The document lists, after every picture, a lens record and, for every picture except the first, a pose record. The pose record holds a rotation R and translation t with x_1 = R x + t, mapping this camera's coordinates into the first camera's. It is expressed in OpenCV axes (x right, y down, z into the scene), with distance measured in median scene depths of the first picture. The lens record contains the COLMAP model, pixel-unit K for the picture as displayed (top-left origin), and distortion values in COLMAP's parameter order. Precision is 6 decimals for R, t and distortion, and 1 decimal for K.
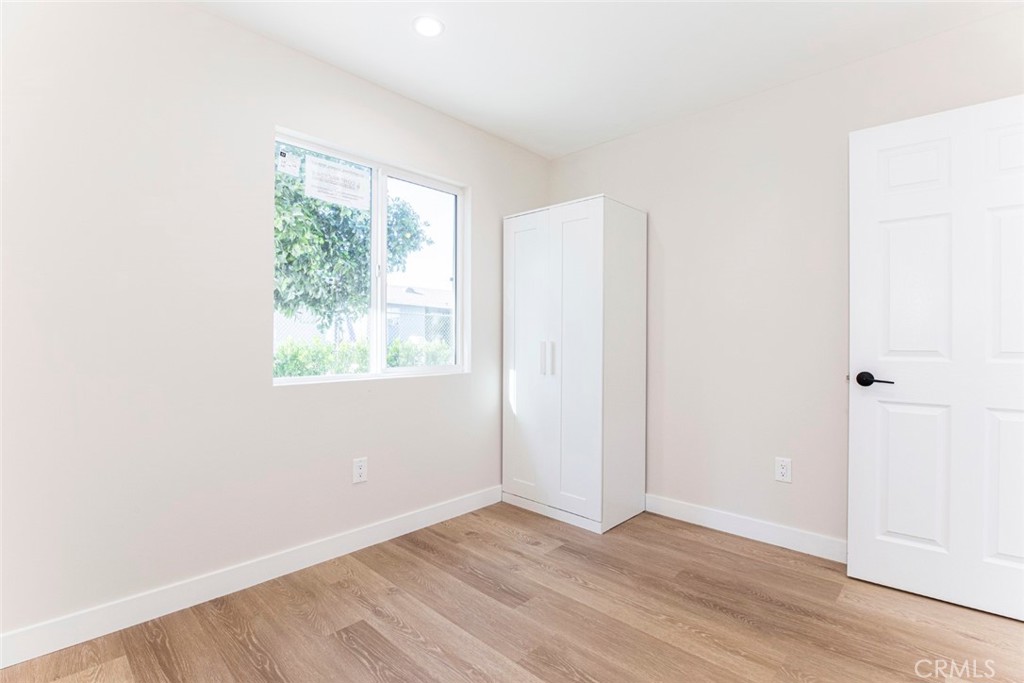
lens RADIAL K [[476.3, 0, 516.6], [0, 476.3, 343.7], [0, 0, 1]] dist [-0.016461, -0.000011]
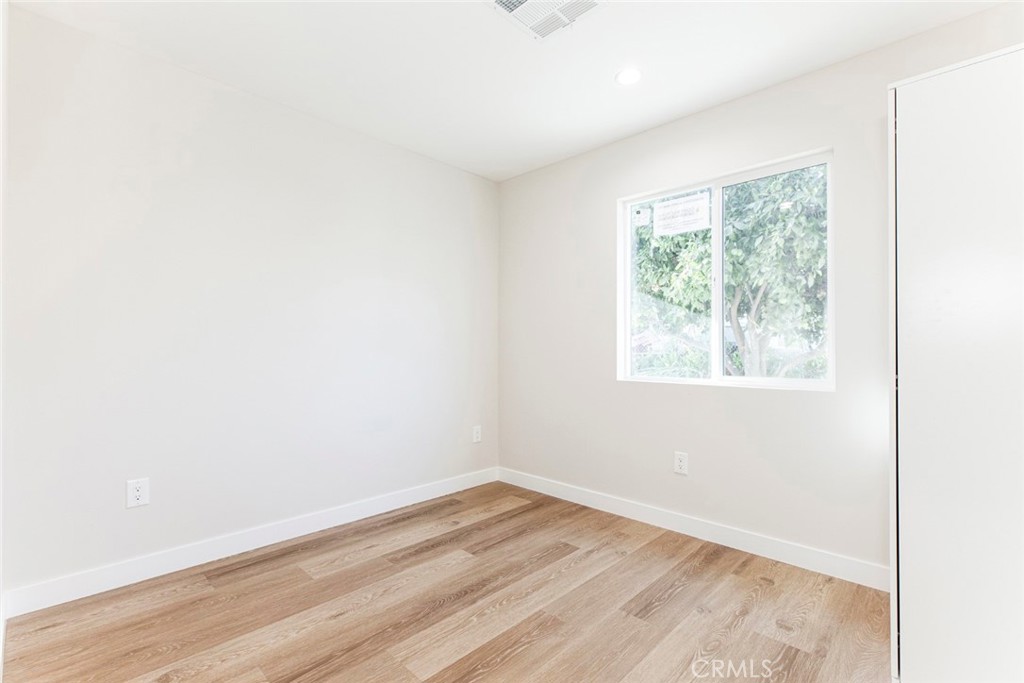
lens RADIAL K [[476.3, 0, 516.6], [0, 476.3, 343.7], [0, 0, 1]] dist [-0.016461, -0.000011]
pose [[-0.025619, -0.012604, -0.999592, 0.837683], [-0.009701, 0.999877, -0.012359, -0.000439], [0.999625, 0.009381, -0.025739, 0.649721]]
